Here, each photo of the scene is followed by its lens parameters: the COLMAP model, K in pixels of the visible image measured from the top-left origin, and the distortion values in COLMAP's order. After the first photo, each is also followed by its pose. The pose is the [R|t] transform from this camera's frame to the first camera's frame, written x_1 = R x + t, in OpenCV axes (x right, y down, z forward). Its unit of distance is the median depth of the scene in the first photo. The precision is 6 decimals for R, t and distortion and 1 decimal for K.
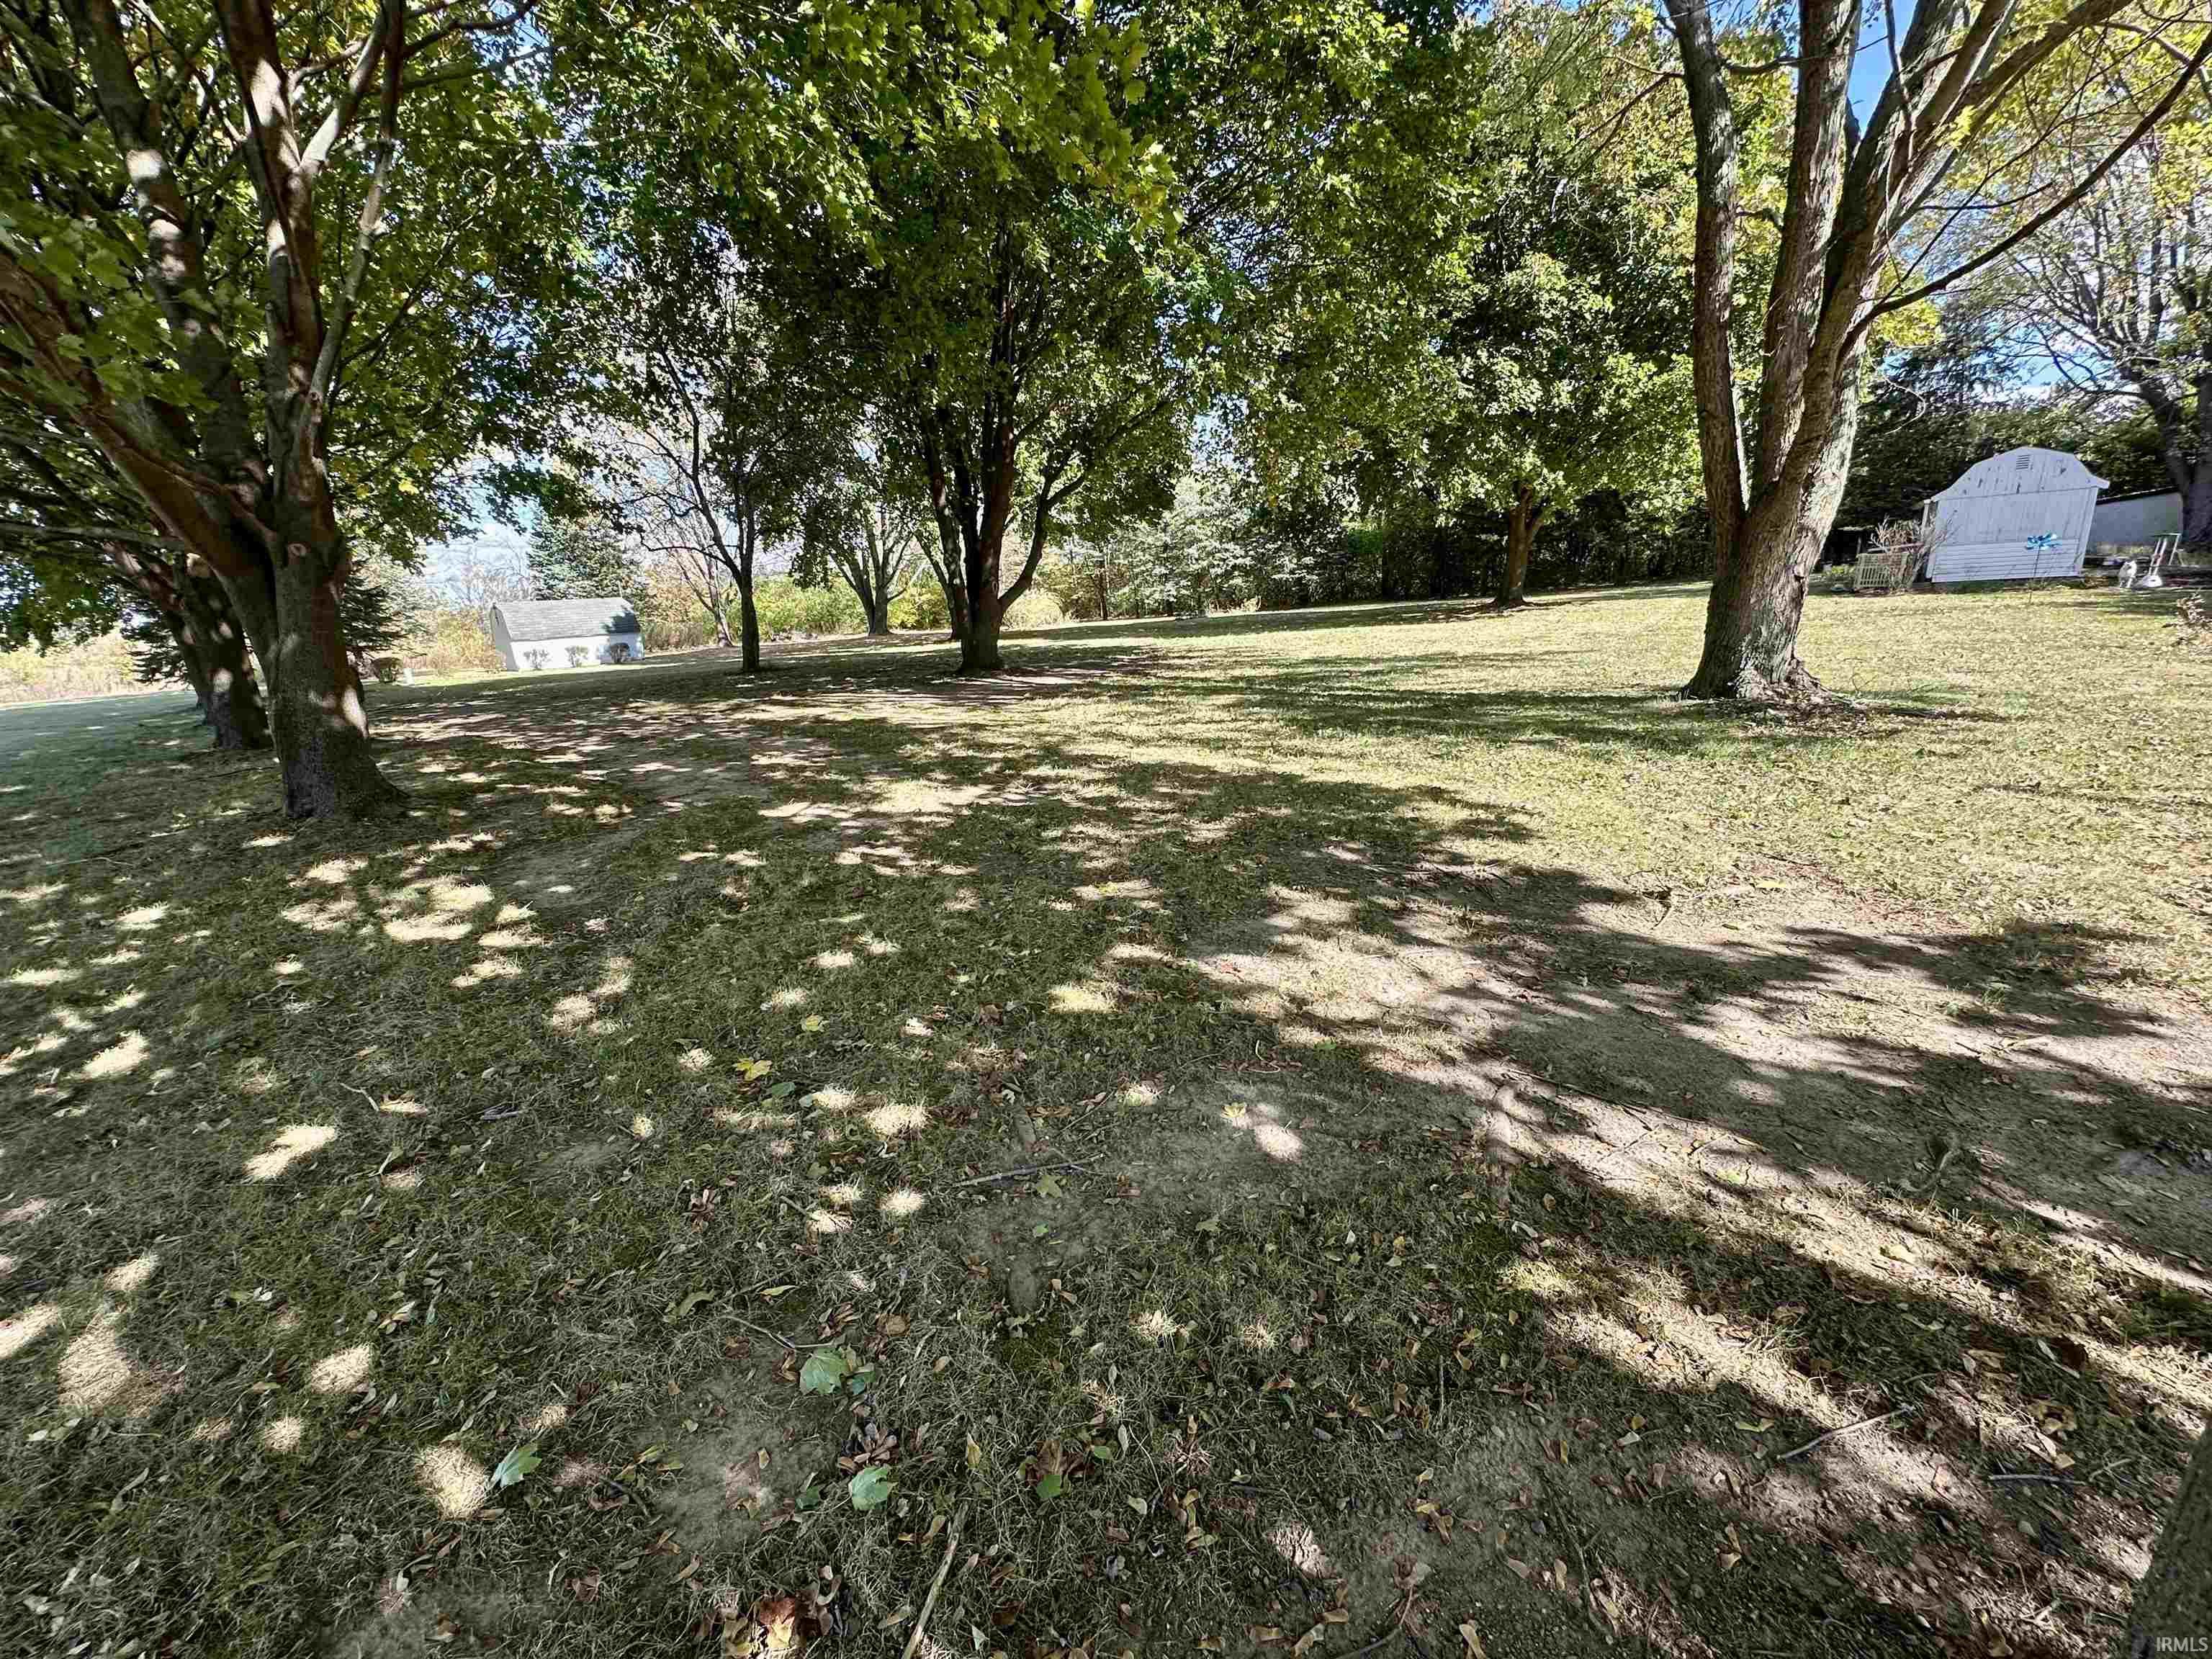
lens RADIAL K [[883.9, 0, 1108.1], [0, 883.9, 827.4], [0, 0, 1]] dist [-0.012585, 0.000230]
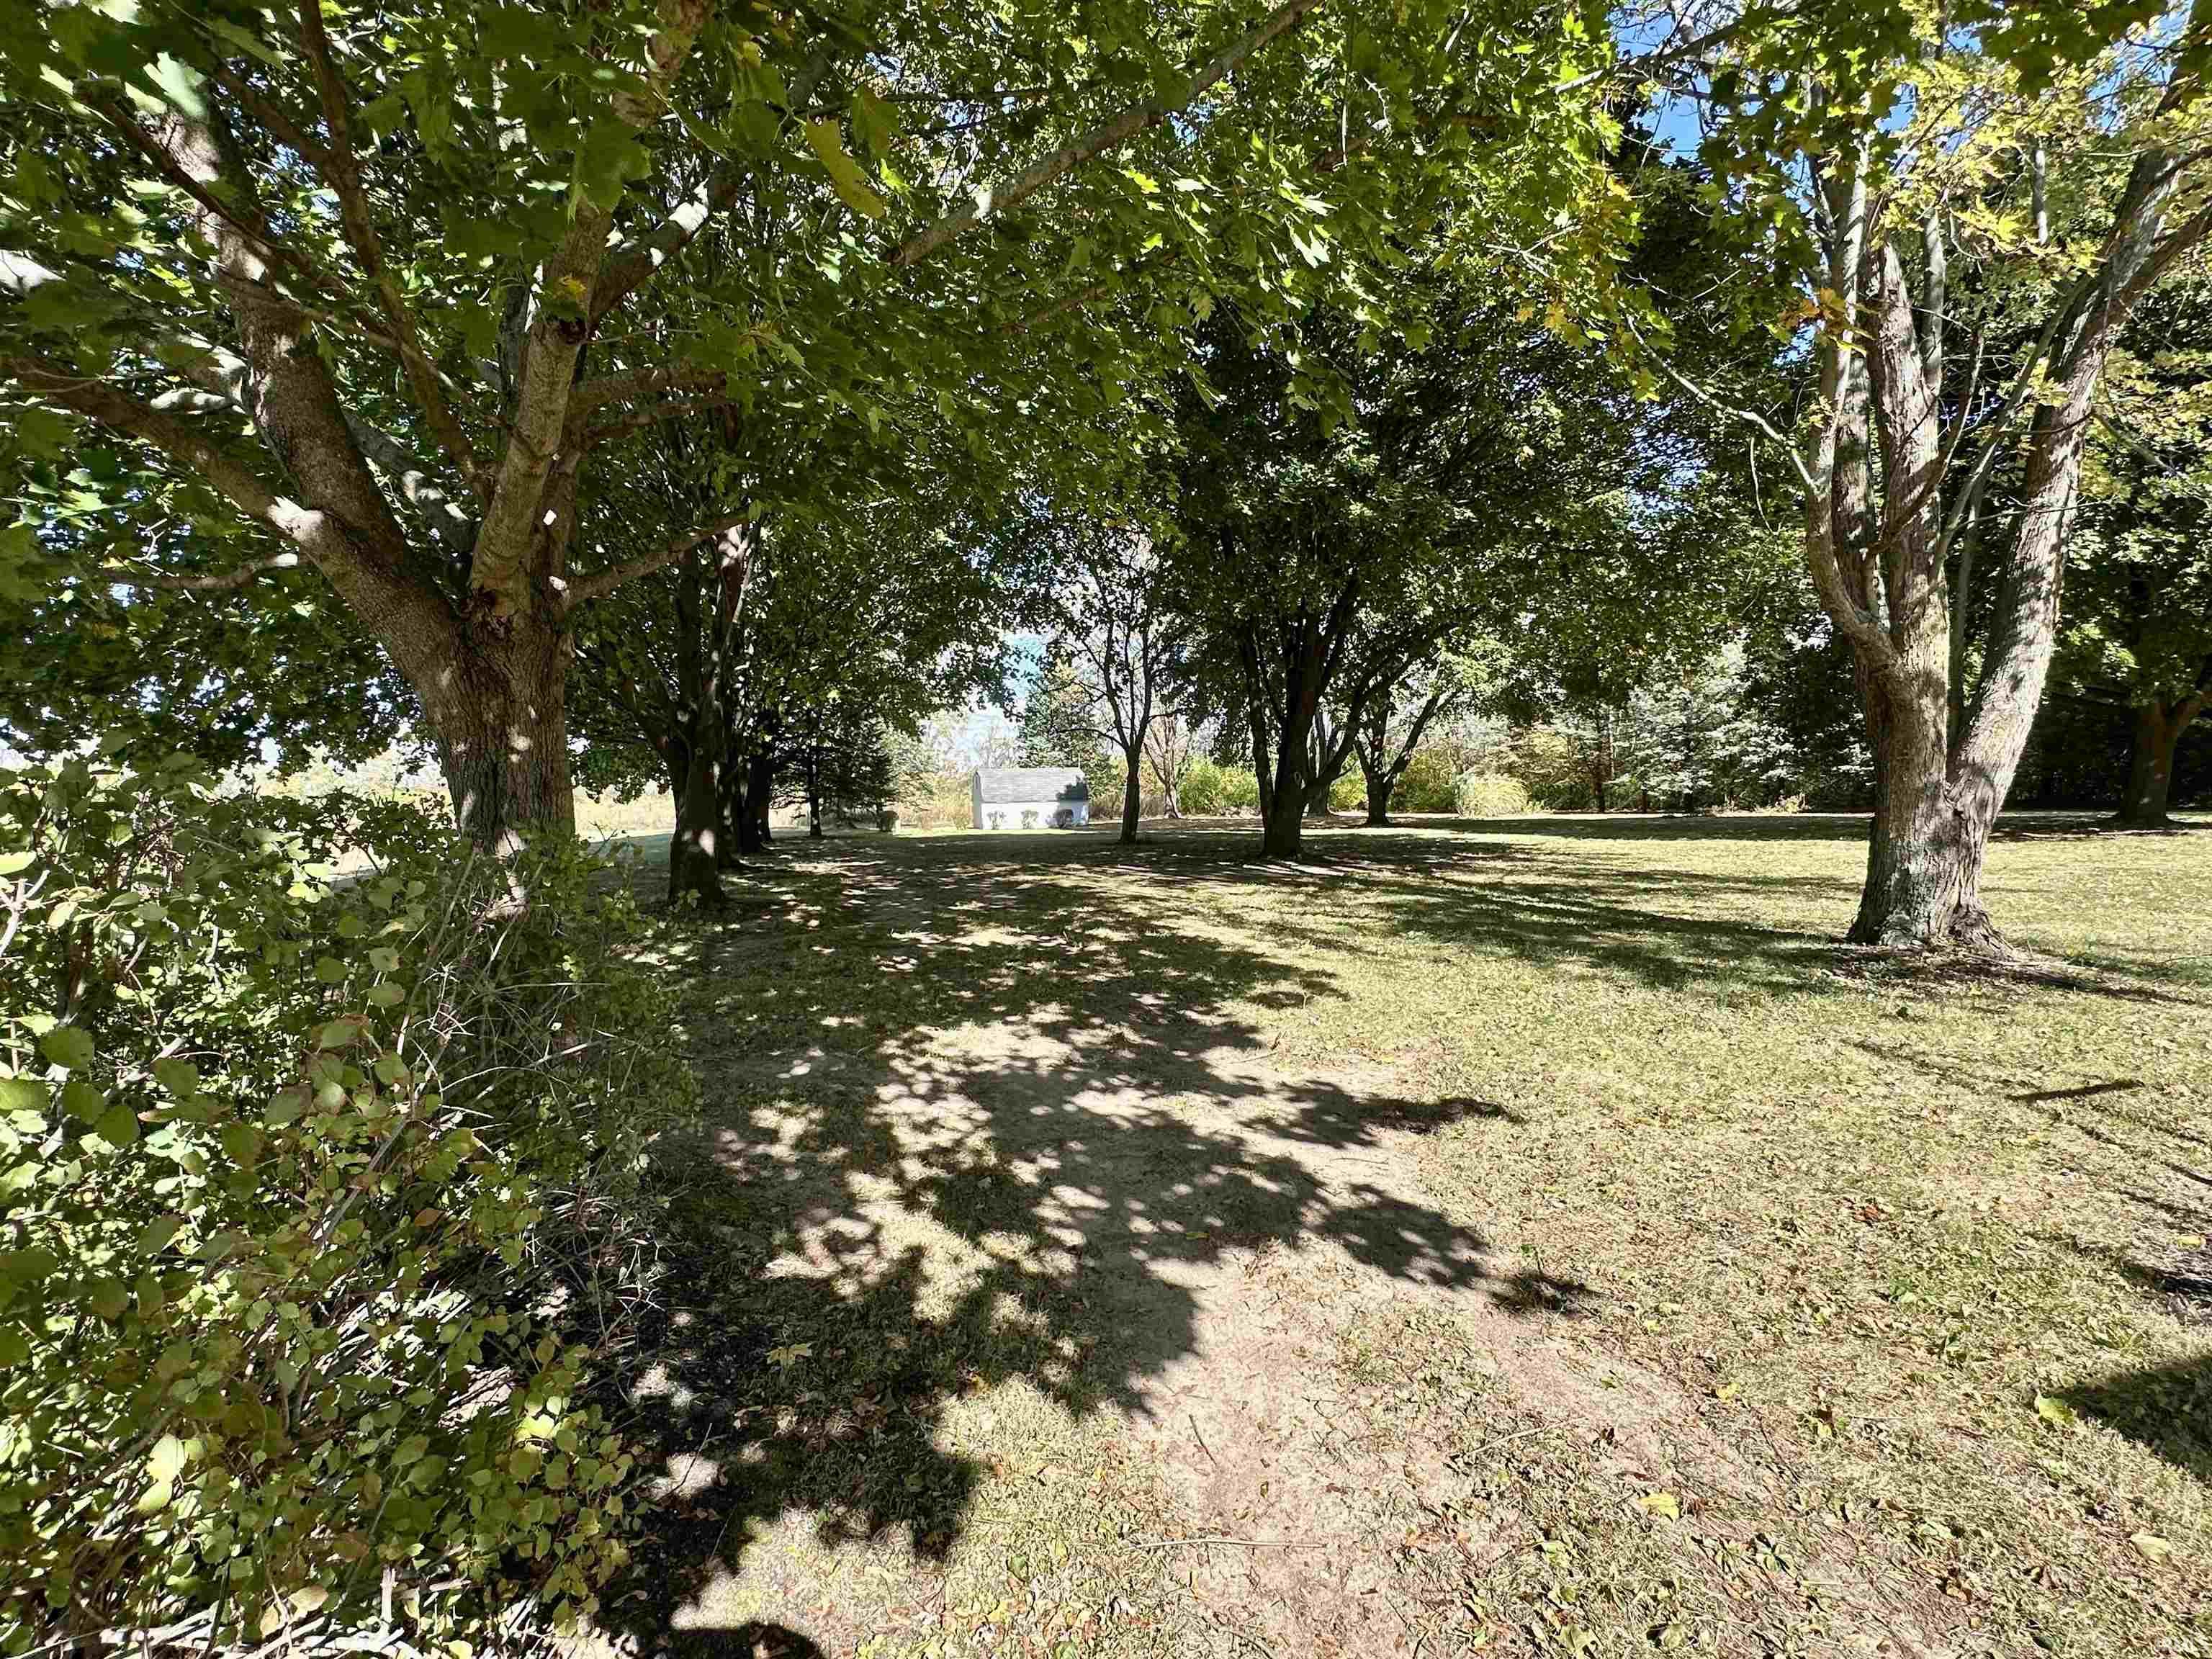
lens RADIAL K [[1038.4, 0, 1103.0], [0, 1038.4, 828.4], [0, 0, 1]] dist [0.002959, 0.000352]
pose [[0.869103, 0.059963, -0.490984, 0.097448], [-0.156801, 0.974828, -0.158504, 0.003540], [0.469120, 0.214743, 0.856628, -0.043958]]
